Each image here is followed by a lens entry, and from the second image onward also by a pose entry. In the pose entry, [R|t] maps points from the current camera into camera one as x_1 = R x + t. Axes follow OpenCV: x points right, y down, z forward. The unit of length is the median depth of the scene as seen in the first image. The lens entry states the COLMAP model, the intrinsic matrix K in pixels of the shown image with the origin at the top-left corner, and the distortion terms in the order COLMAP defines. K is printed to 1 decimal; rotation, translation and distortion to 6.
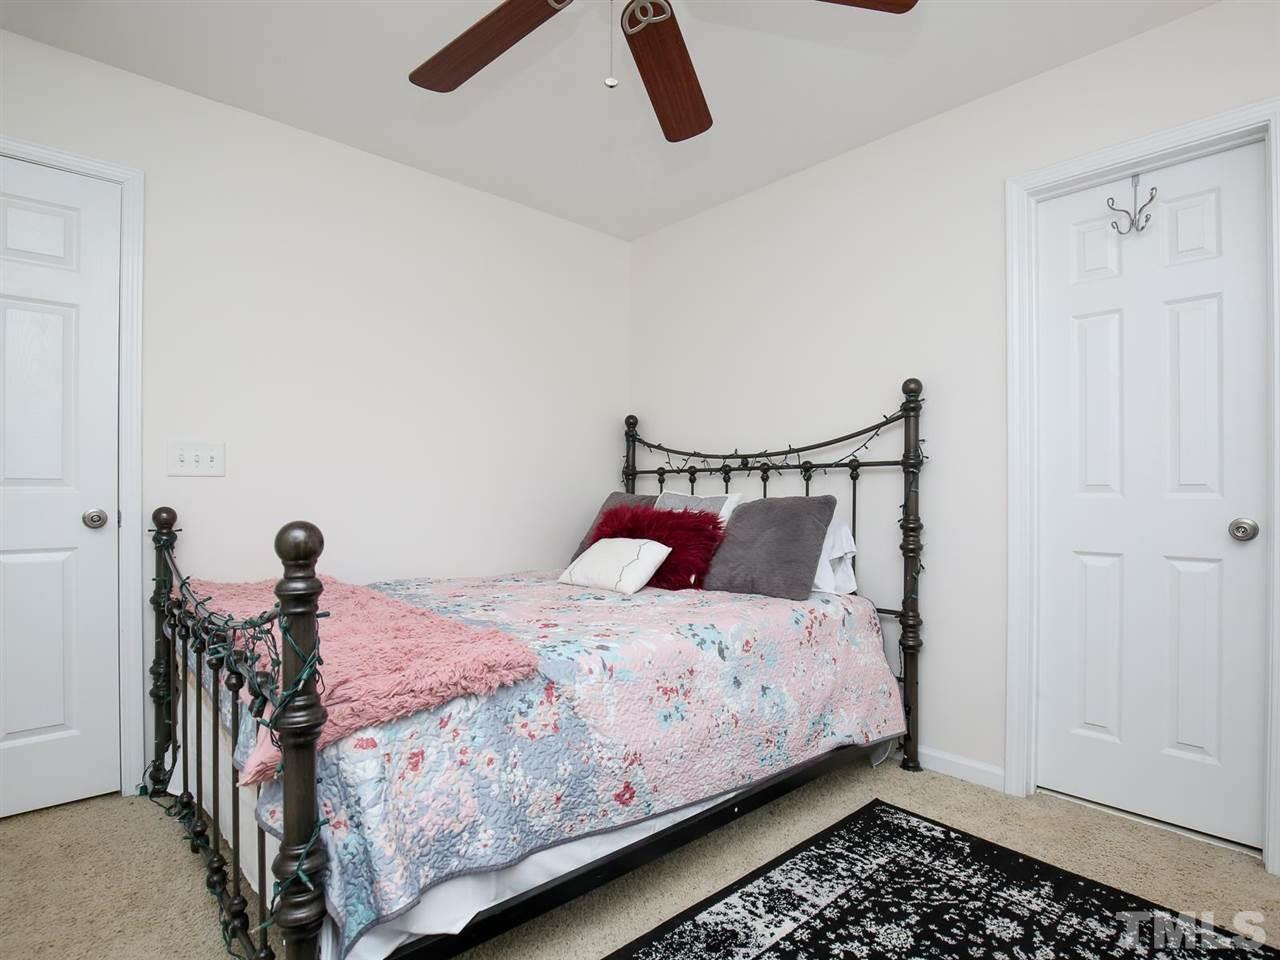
lens RADIAL K [[667.7, 0, 643.6], [0, 667.7, 488.9], [0, 0, 1]] dist [-0.020125, -0.000127]
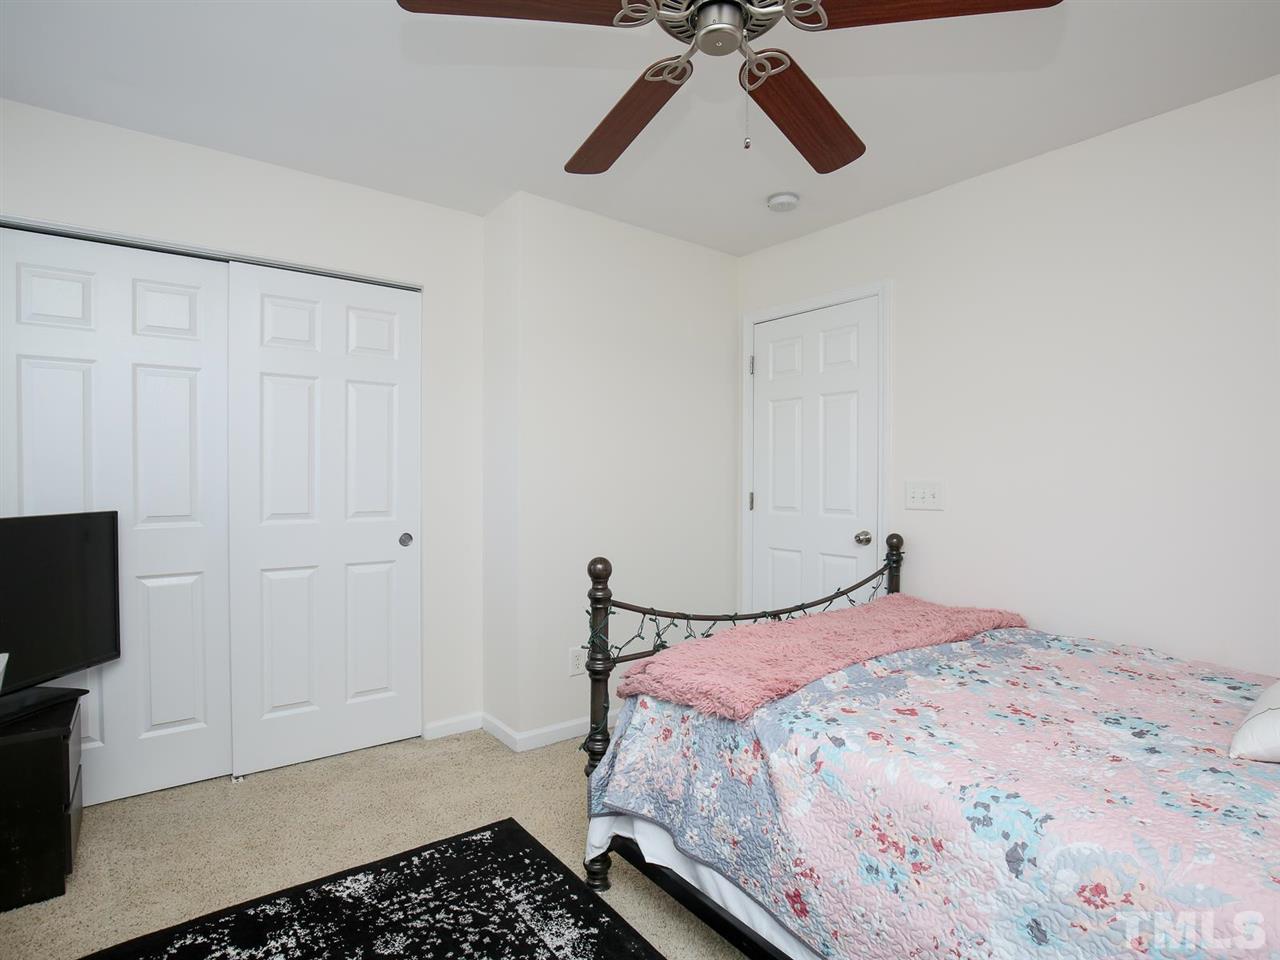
lens RADIAL K [[667.7, 0, 643.6], [0, 667.7, 488.9], [0, 0, 1]] dist [-0.020125, -0.000127]
pose [[-0.077796, 0.016691, -0.996830, 0.456516], [-0.006336, 0.999831, 0.017236, -0.059438], [0.996949, 0.007657, -0.077677, 0.450689]]
